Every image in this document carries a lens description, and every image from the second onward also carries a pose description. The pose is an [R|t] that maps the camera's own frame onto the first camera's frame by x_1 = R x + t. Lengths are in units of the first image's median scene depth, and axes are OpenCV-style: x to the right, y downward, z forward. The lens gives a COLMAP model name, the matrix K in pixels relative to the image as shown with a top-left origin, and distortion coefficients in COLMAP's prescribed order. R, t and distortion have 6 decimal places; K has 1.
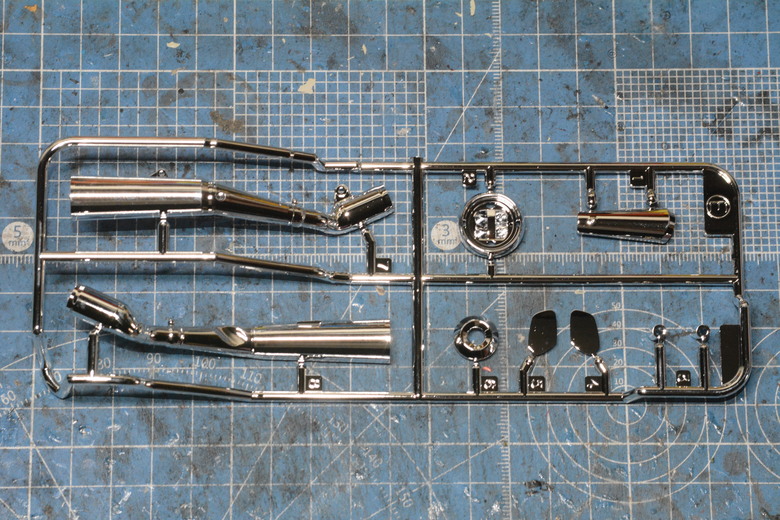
lens RADIAL K [[2709.3, 0, 389.9], [0, 2709.3, 255.5], [0, 0, 1]] dist [0.386127, 0.000000]
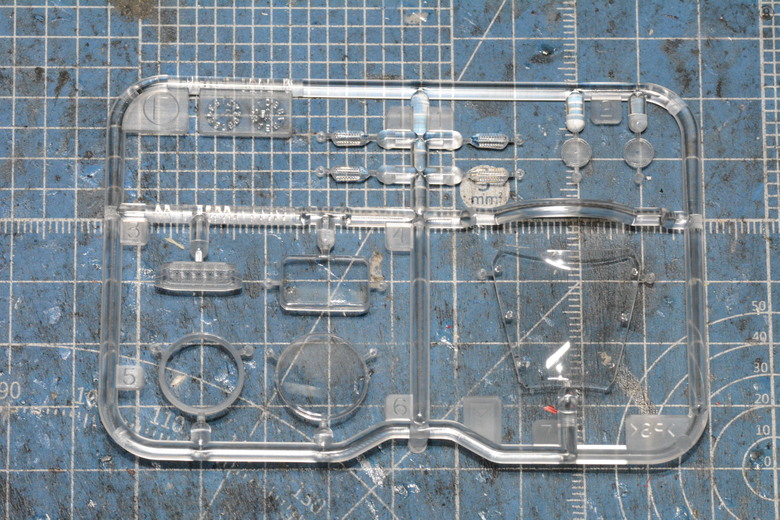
lens RADIAL K [[3279.2, 0, 390.4], [0, 3279.2, 259.2], [0, 0, 1]] dist [0.092482, 0.000000]
pose [[0.999814, 0.004832, 0.018667, -0.014329], [-0.006119, 0.997560, 0.069552, -0.043005], [-0.018285, -0.069654, 0.997404, 0.254042]]
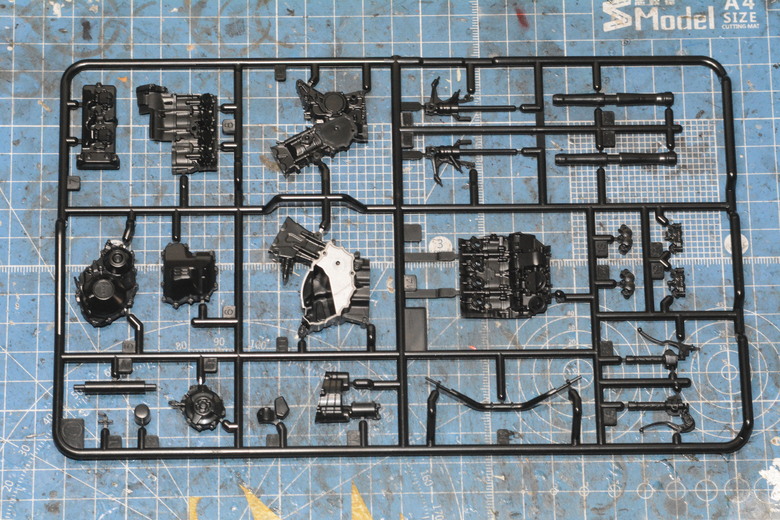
lens RADIAL K [[2709.3, 0, 388.2], [0, 2709.3, 261.7], [0, 0, 1]] dist [0.386127, 0.000000]
pose [[0.999958, -0.008854, 0.002412, -0.007618], [0.008941, 0.999216, -0.038557, 0.049394], [-0.002069, 0.038576, 0.999254, -0.308136]]
